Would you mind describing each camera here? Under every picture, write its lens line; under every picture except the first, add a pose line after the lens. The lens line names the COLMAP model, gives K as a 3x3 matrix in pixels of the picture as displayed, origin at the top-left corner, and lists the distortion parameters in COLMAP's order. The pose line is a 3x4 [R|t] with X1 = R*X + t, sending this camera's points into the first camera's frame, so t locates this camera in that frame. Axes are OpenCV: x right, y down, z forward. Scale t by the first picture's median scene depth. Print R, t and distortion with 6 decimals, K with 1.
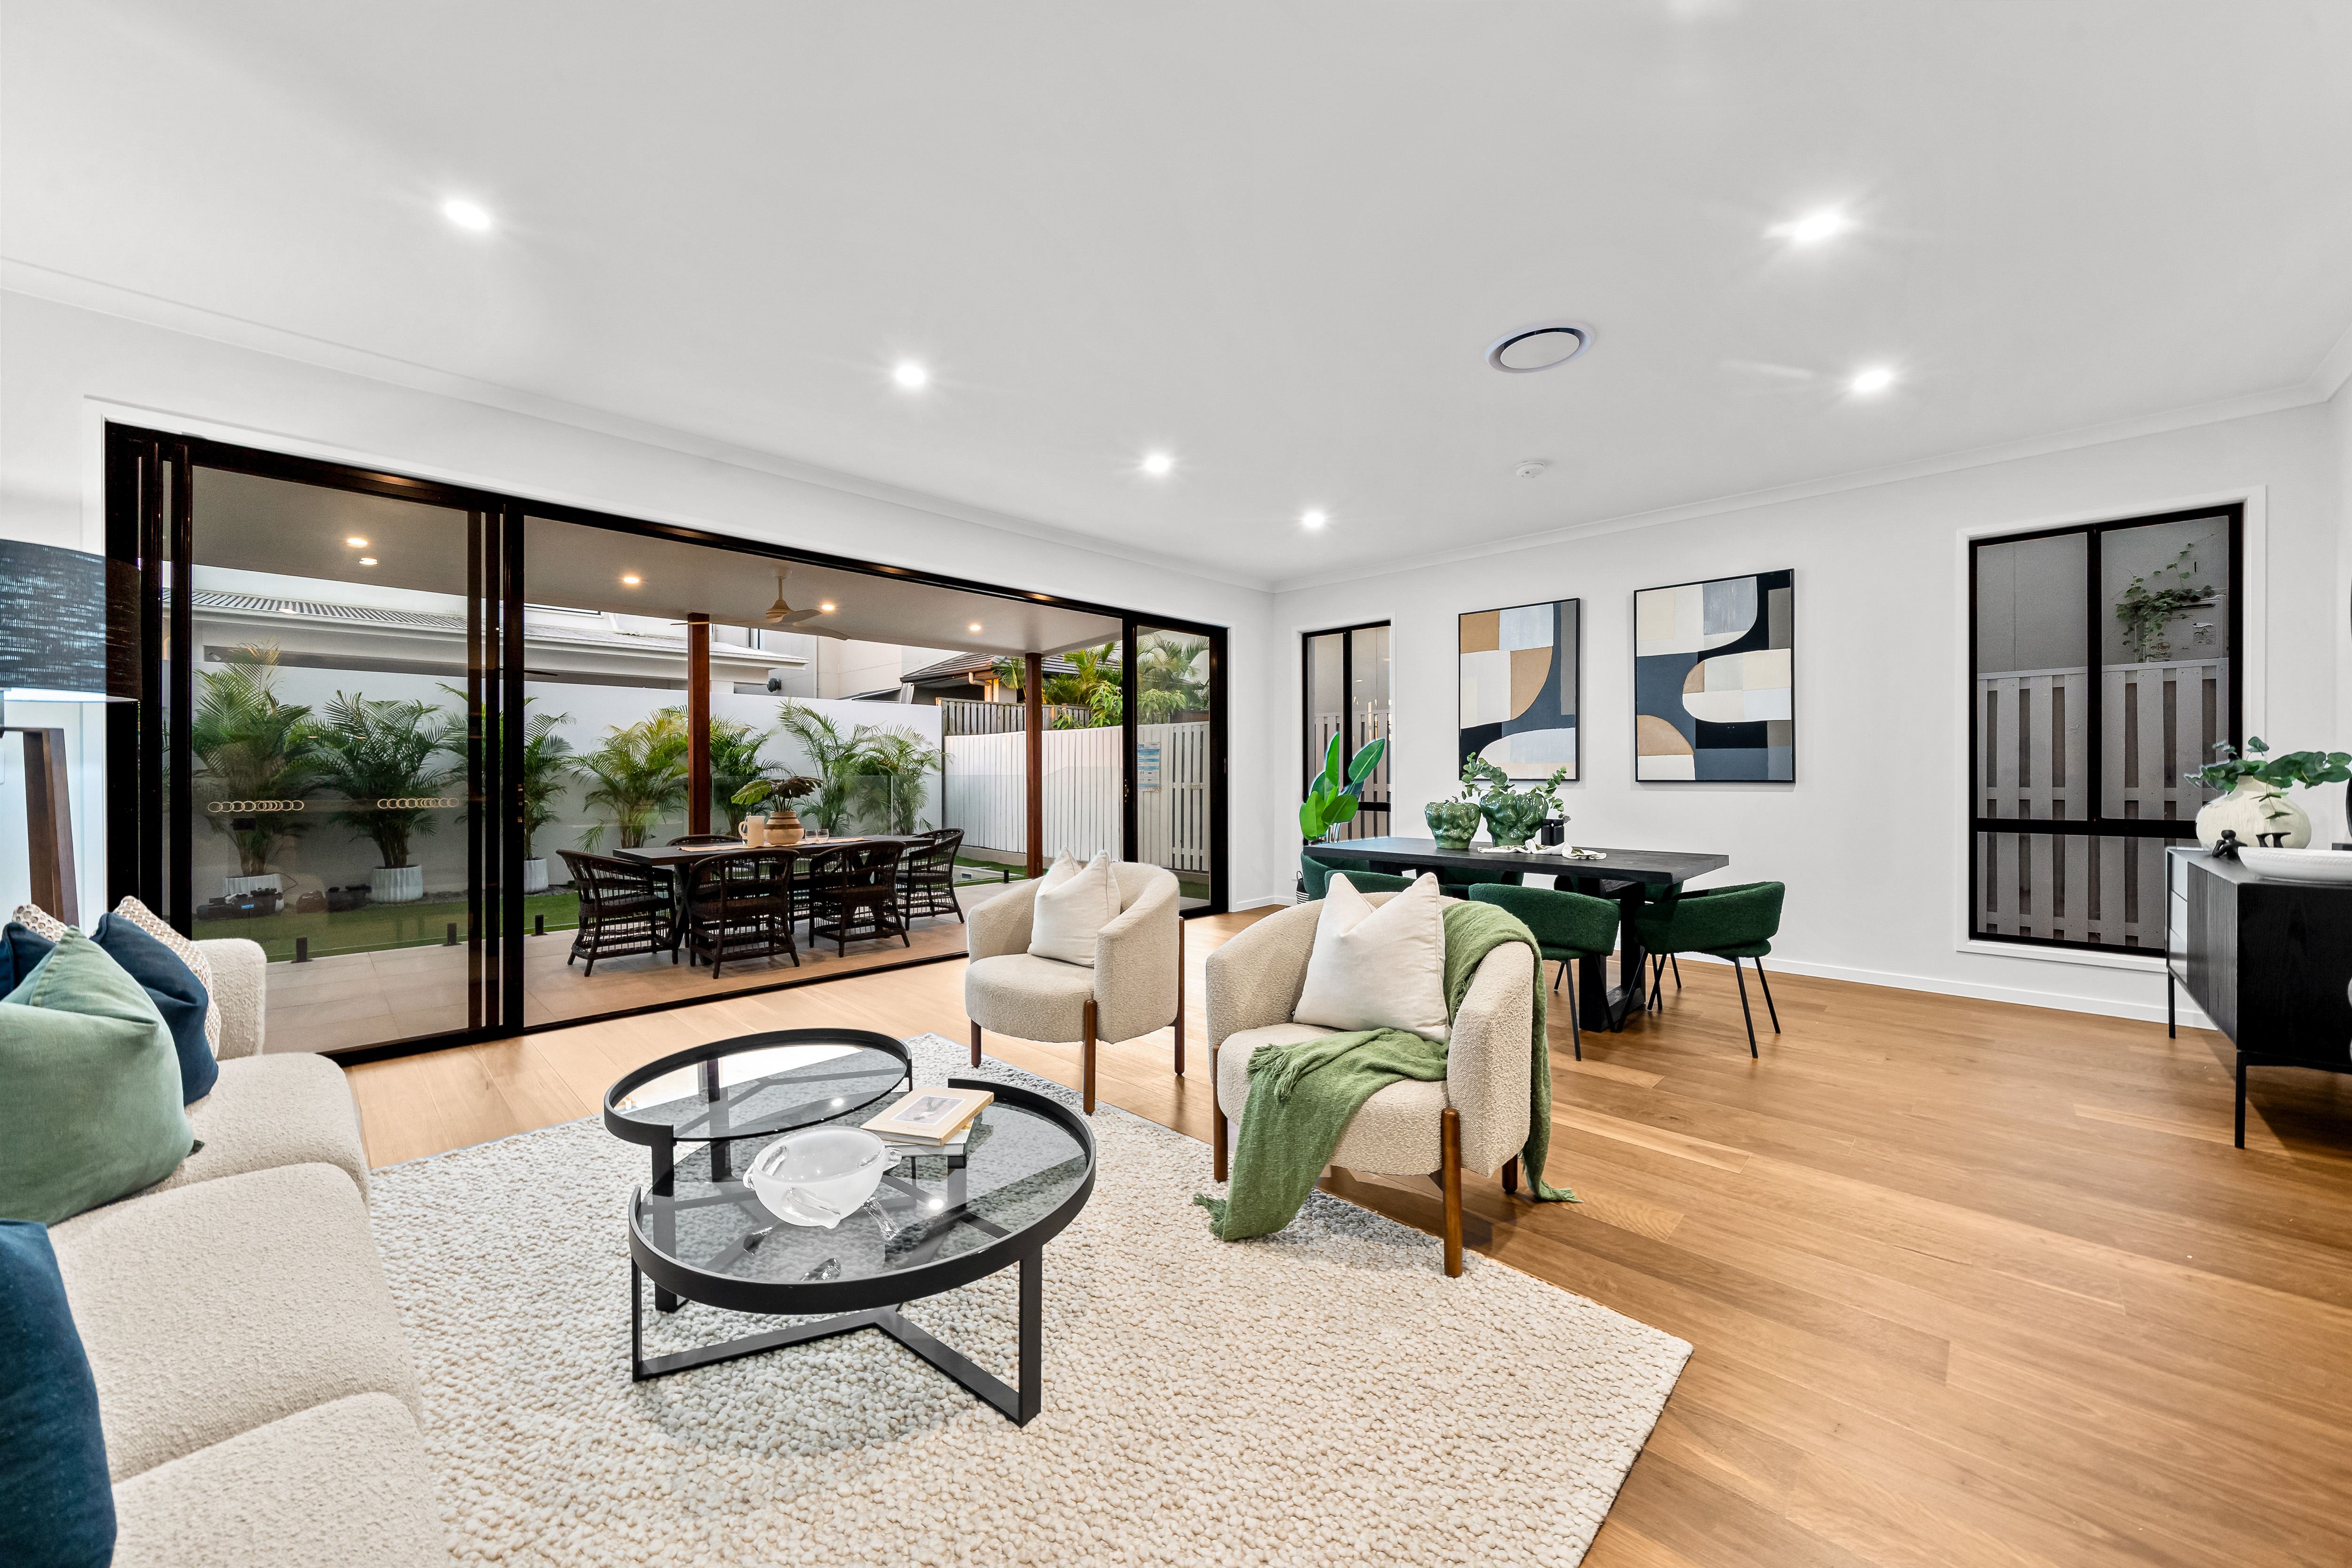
lens RADIAL K [[898.3, 0, 1108.7], [0, 898.3, 778.1], [0, 0, 1]] dist [-0.000648, 0.000067]
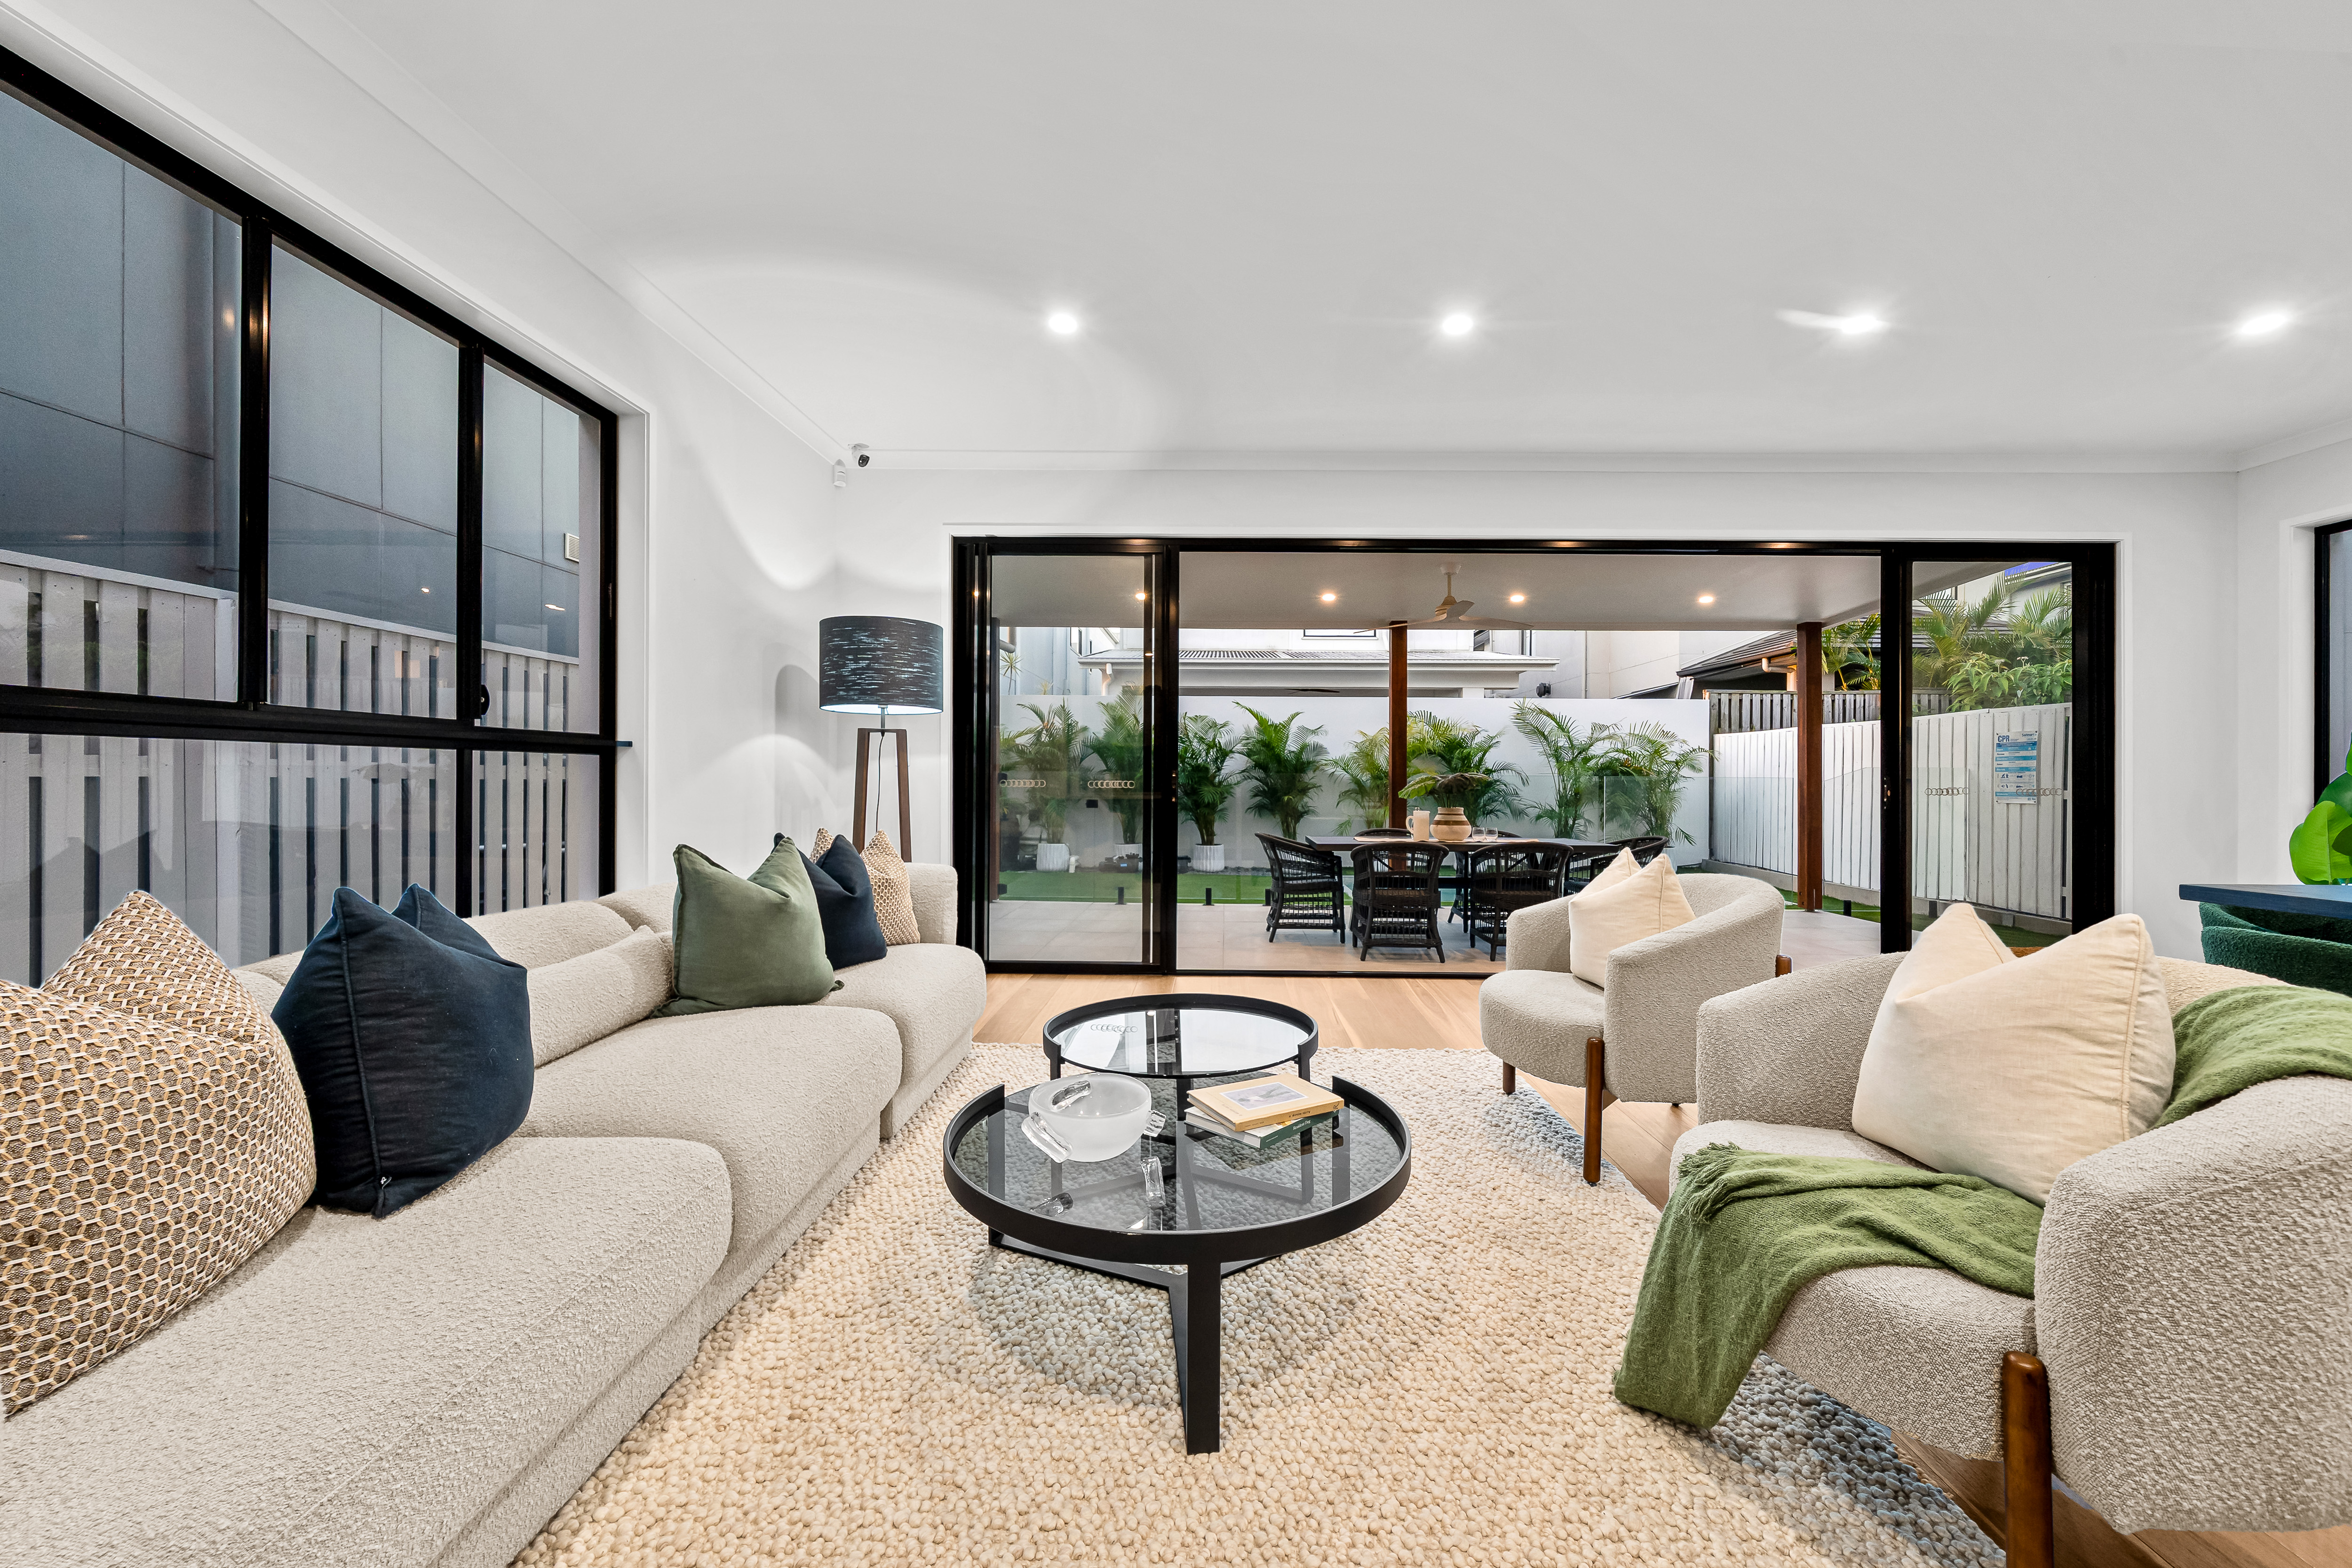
lens RADIAL K [[885.6, 0, 1176.0], [0, 885.6, 784.0], [0, 0, 1]] dist [-0.001427, 0.000093]
pose [[0.696613, 0.010349, -0.717372, 0.155970], [-0.013907, 0.999903, 0.000920, 0.016911], [0.717312, 0.009335, 0.696689, 0.111899]]
